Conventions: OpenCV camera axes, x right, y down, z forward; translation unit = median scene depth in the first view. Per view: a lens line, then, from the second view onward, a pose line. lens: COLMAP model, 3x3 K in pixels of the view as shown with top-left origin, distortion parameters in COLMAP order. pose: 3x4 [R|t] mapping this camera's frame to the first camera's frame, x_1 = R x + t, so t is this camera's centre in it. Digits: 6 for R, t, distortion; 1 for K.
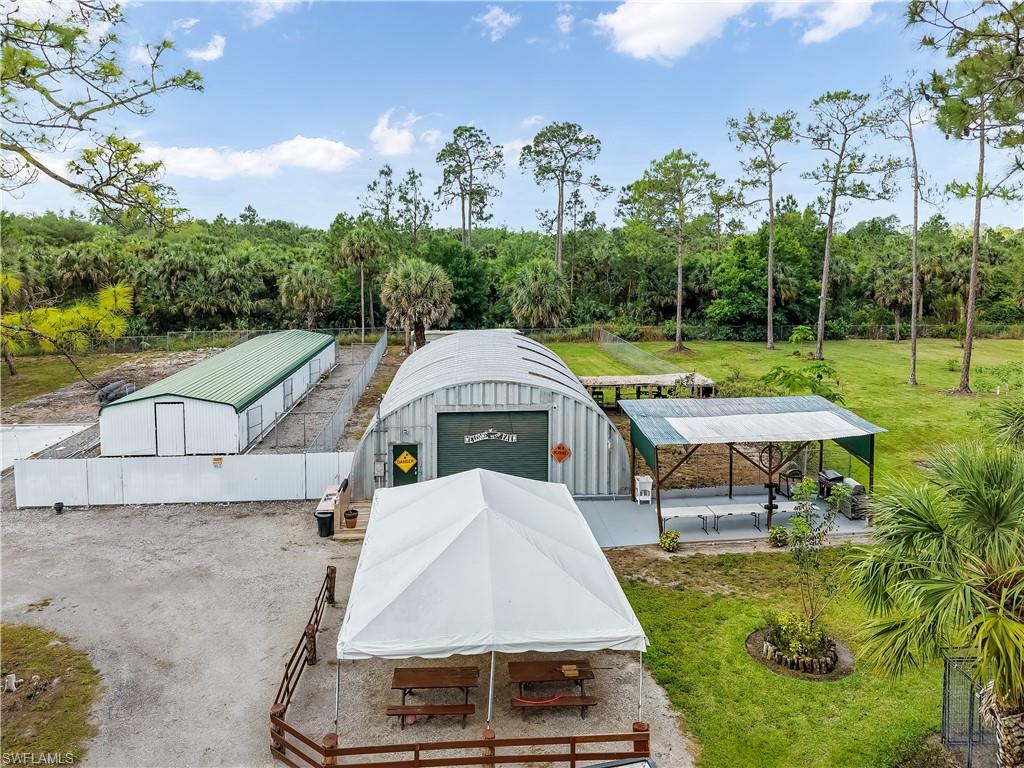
lens RADIAL K [[728.3, 0, 526.5], [0, 728.3, 262.3], [0, 0, 1]] dist [0.001546, -0.001568]
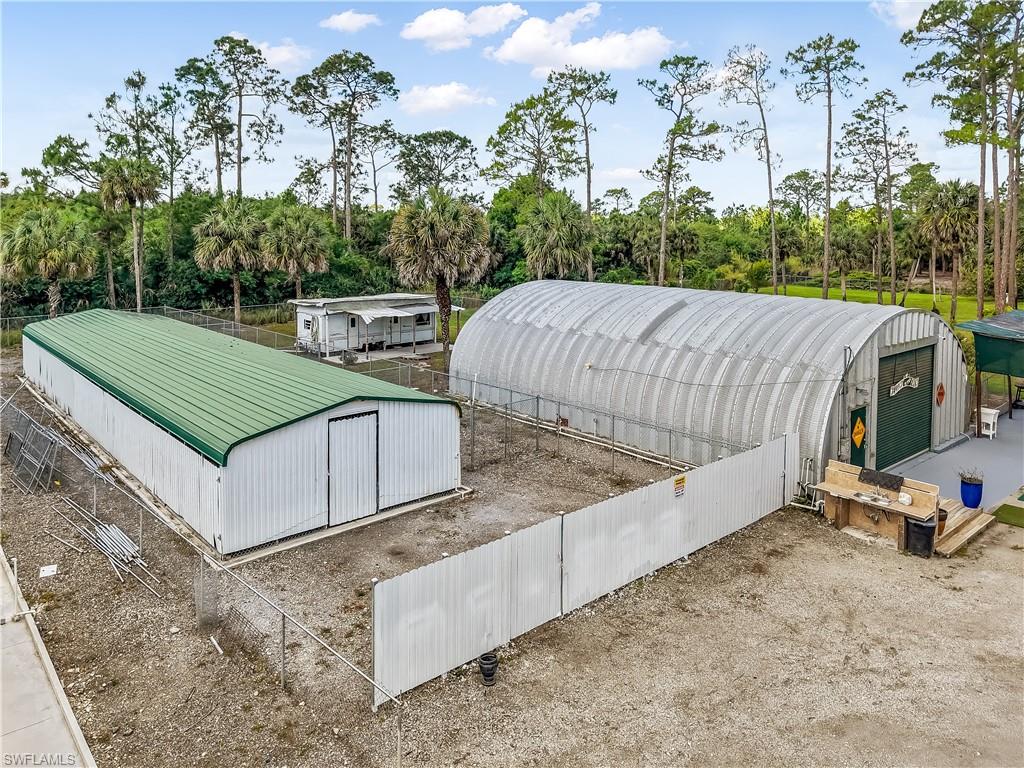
lens RADIAL K [[728.6, 0, 508.2], [0, 728.6, 253.8], [0, 0, 1]] dist [0.013855, -0.023418]
pose [[0.802171, -0.008499, 0.597034, -0.332420], [0.007436, 0.999963, 0.004244, 0.037482], [-0.597048, 0.001035, 0.802204, 0.248580]]
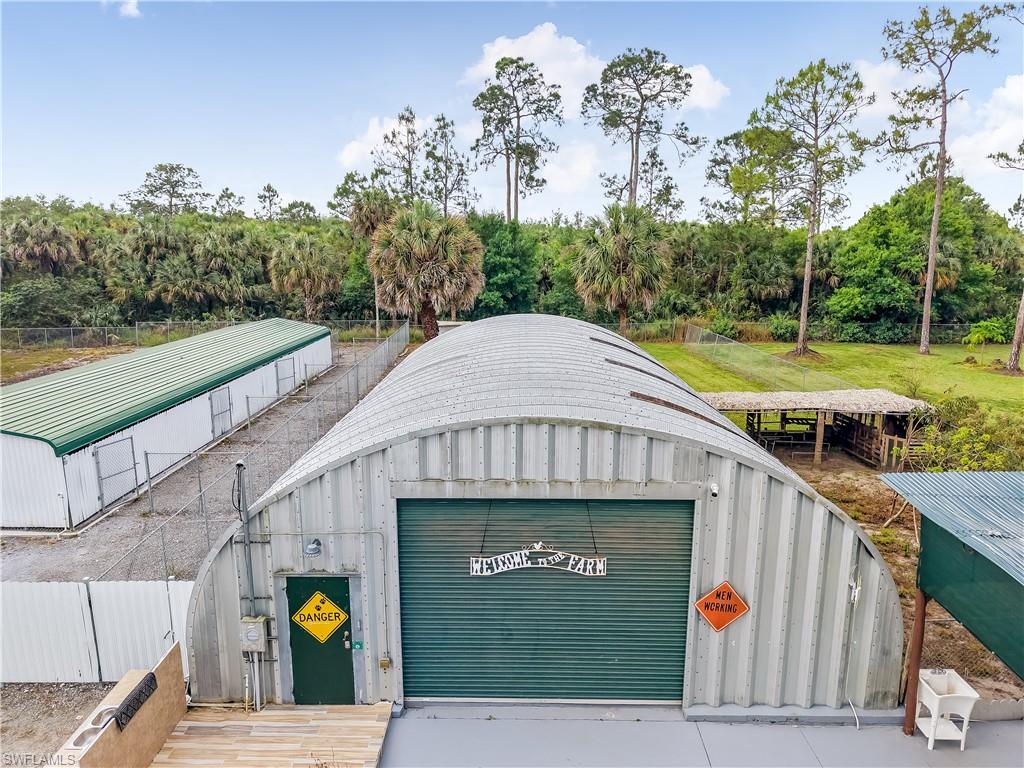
lens RADIAL K [[692.0, 0, 512.0], [0, 692.0, 384.0], [0, 0, 1]] dist [0.003803, -0.002050]
pose [[0.995675, 0.017864, -0.091171, -0.012311], [-0.002816, 0.986693, 0.162570, 0.034867], [0.092862, -0.161610, 0.982476, 0.258846]]
